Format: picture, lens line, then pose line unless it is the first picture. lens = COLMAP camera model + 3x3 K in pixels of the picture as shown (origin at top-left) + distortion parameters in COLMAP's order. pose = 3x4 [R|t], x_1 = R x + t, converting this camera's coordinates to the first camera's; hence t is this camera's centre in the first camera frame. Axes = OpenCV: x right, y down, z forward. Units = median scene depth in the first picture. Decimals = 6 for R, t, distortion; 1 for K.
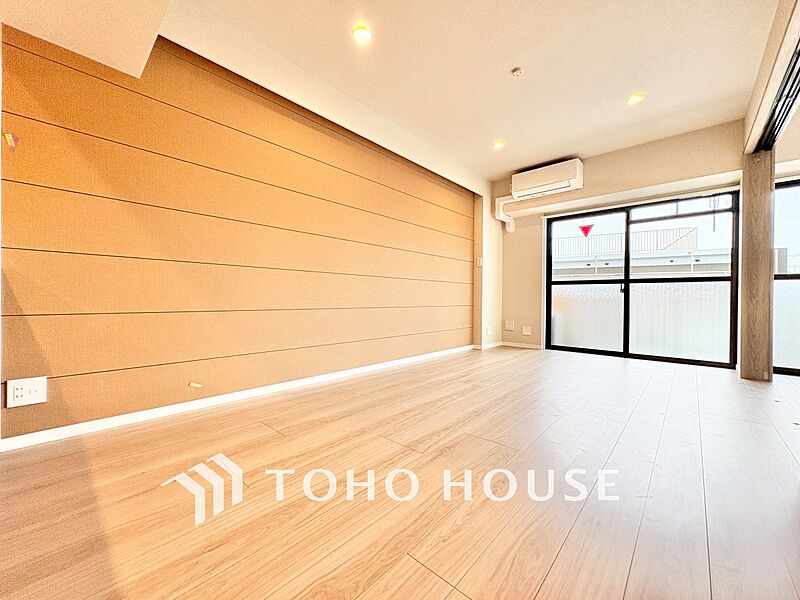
lens RADIAL K [[319.1, 0, 400.0], [0, 319.1, 300.0], [0, 0, 1]] dist [0.001214, -0.000069]
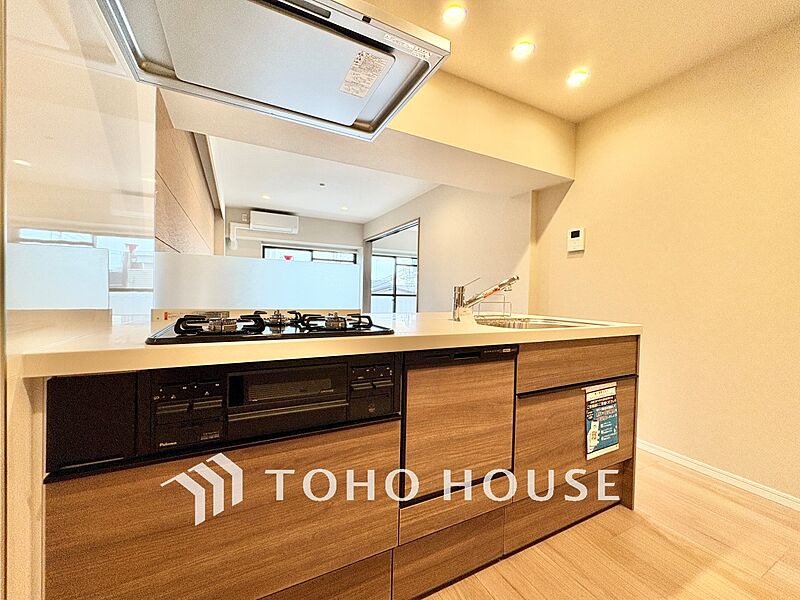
lens RADIAL K [[322.9, 0, 400.6], [0, 322.9, 297.5], [0, 0, 1]] dist [0.000324, -0.000103]
pose [[0.354800, -0.012847, 0.934854, -0.690835], [-0.013614, 0.999729, 0.018906, -0.077017], [-0.934843, -0.019435, 0.354529, -0.035319]]
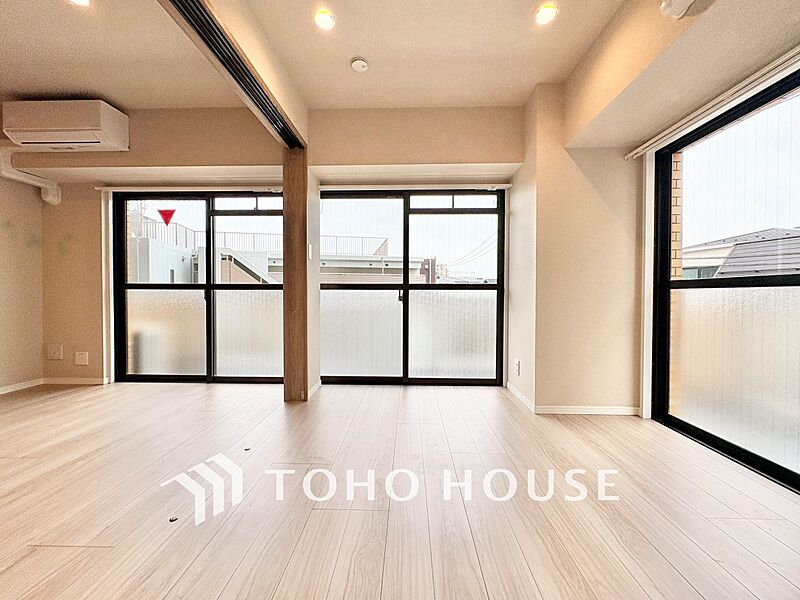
lens RADIAL K [[334.2, 0, 400.0], [0, 334.2, 300.0], [0, 0, 1]] dist [0.001254, 0.000049]
pose [[0.758748, -0.014769, 0.651217, 0.516275], [0.008001, 0.999879, 0.013354, -0.032599], [-0.651335, -0.004921, 0.758774, 0.060623]]
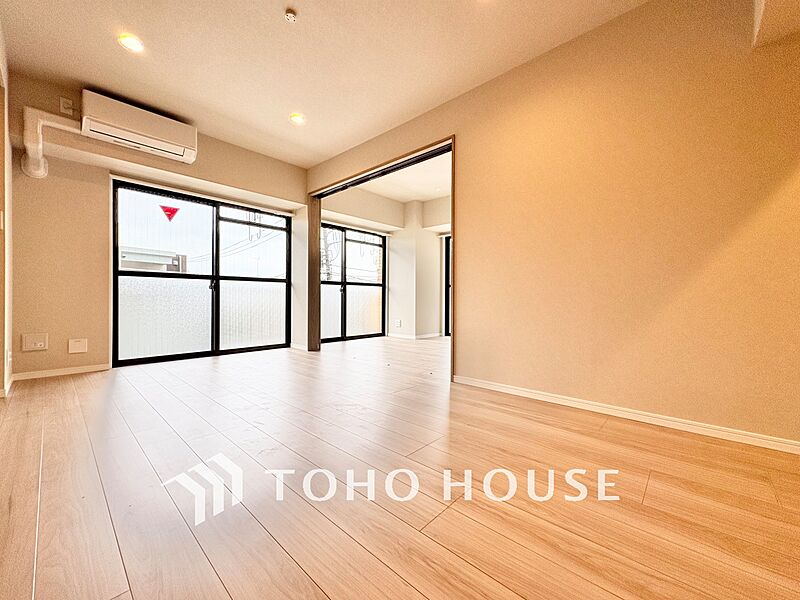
lens RADIAL K [[319.1, 0, 400.0], [0, 319.1, 300.0], [0, 0, 1]] dist [0.001214, -0.000069]
pose [[0.003478, -0.013816, 0.999899, -0.264851], [0.000864, 0.999904, 0.013813, -0.003192], [-0.999994, 0.000816, 0.003490, 0.425954]]
